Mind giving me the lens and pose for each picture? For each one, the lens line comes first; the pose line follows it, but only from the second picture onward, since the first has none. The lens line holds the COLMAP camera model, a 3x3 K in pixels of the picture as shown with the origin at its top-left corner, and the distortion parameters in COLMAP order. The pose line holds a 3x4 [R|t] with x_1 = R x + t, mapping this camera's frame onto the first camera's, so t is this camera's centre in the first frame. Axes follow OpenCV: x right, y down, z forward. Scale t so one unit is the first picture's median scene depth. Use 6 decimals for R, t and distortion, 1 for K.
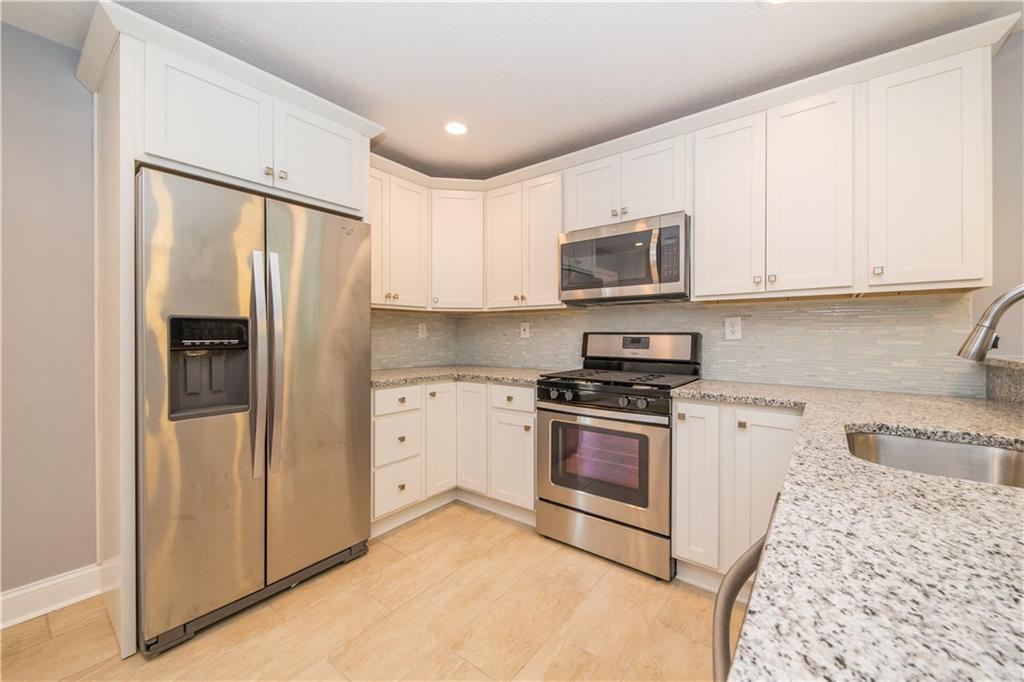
lens RADIAL K [[405.0, 0, 509.3], [0, 405.0, 340.1], [0, 0, 1]] dist [0.001940, -0.002233]
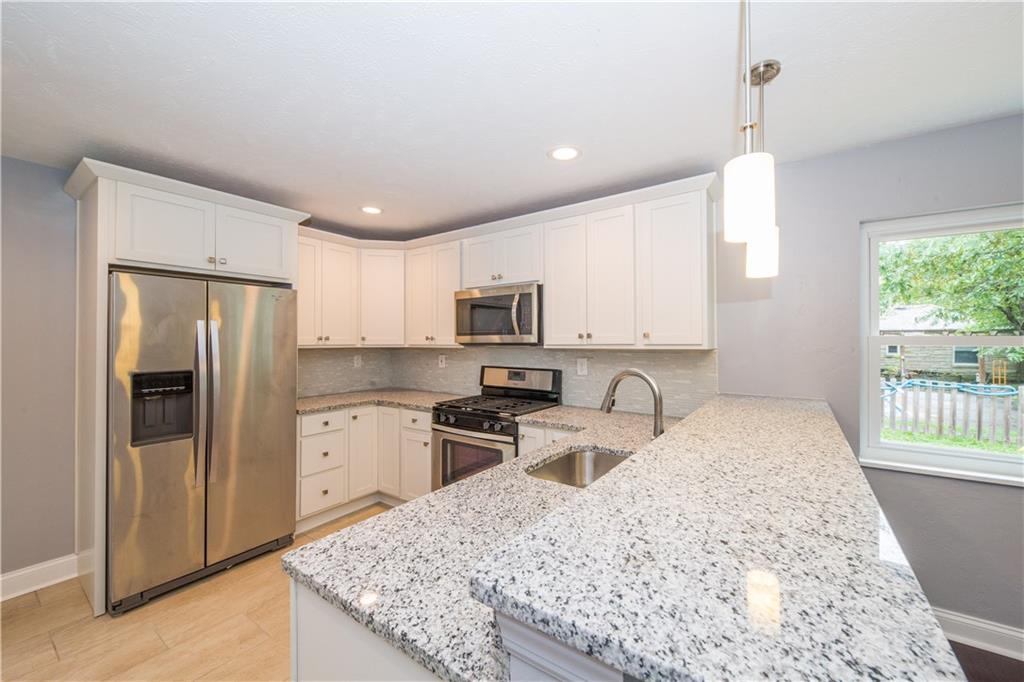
lens RADIAL K [[405.0, 0, 517.7], [0, 405.0, 339.5], [0, 0, 1]] dist [0.001940, -0.002233]
pose [[0.998955, -0.000104, 0.045702, 0.302952], [0.000714, 0.999911, -0.013330, -0.106571], [-0.045697, 0.013349, 0.998866, -0.327392]]
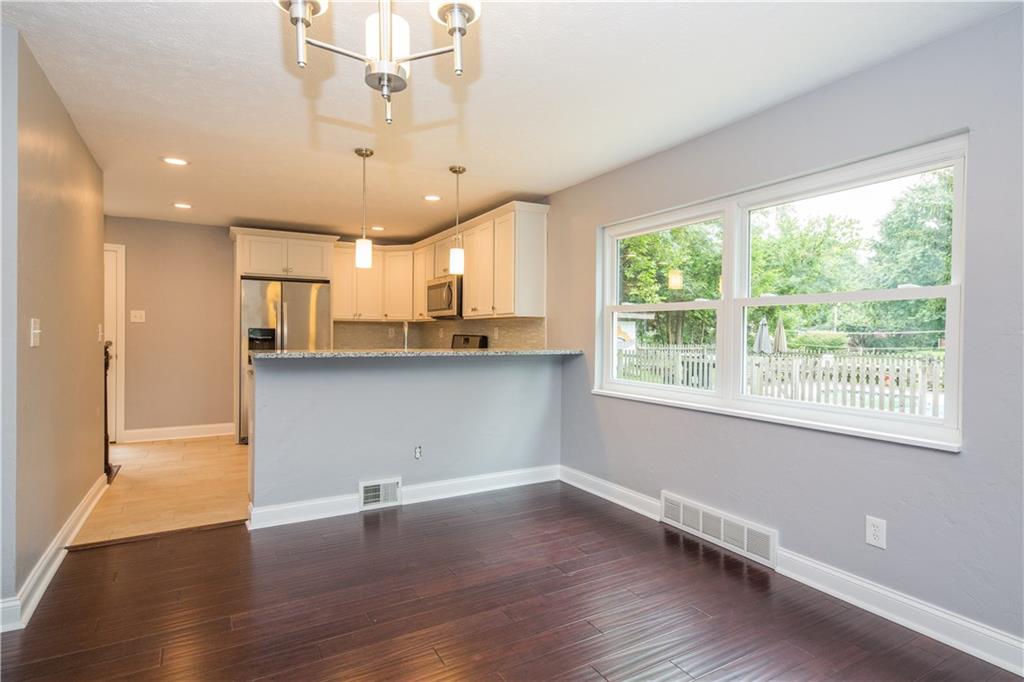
lens RADIAL K [[548.6, 0, 517.0], [0, 548.6, 339.8], [0, 0, 1]] dist [0.003023, -0.000132]
pose [[0.923209, 0.009683, -0.384176, 1.673119], [-0.010975, 0.999939, -0.001171, 0.003299], [0.384141, 0.005297, 0.923259, -1.295948]]
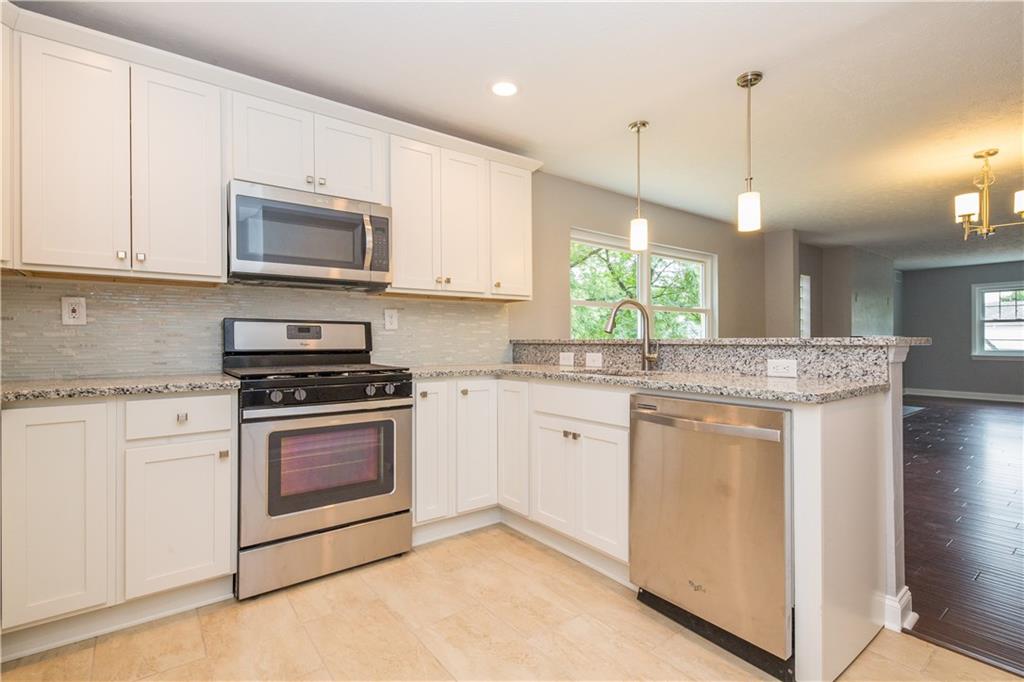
lens RADIAL K [[487.0, 0, 536.9], [0, 487.0, 339.0], [0, 0, 1]] dist [0.008971, 0.000020]
pose [[0.224640, 0.000484, 0.974442, -0.698136], [0.013550, 0.999902, -0.003621, 0.037136], [-0.974348, 0.014017, 0.224612, 0.330528]]
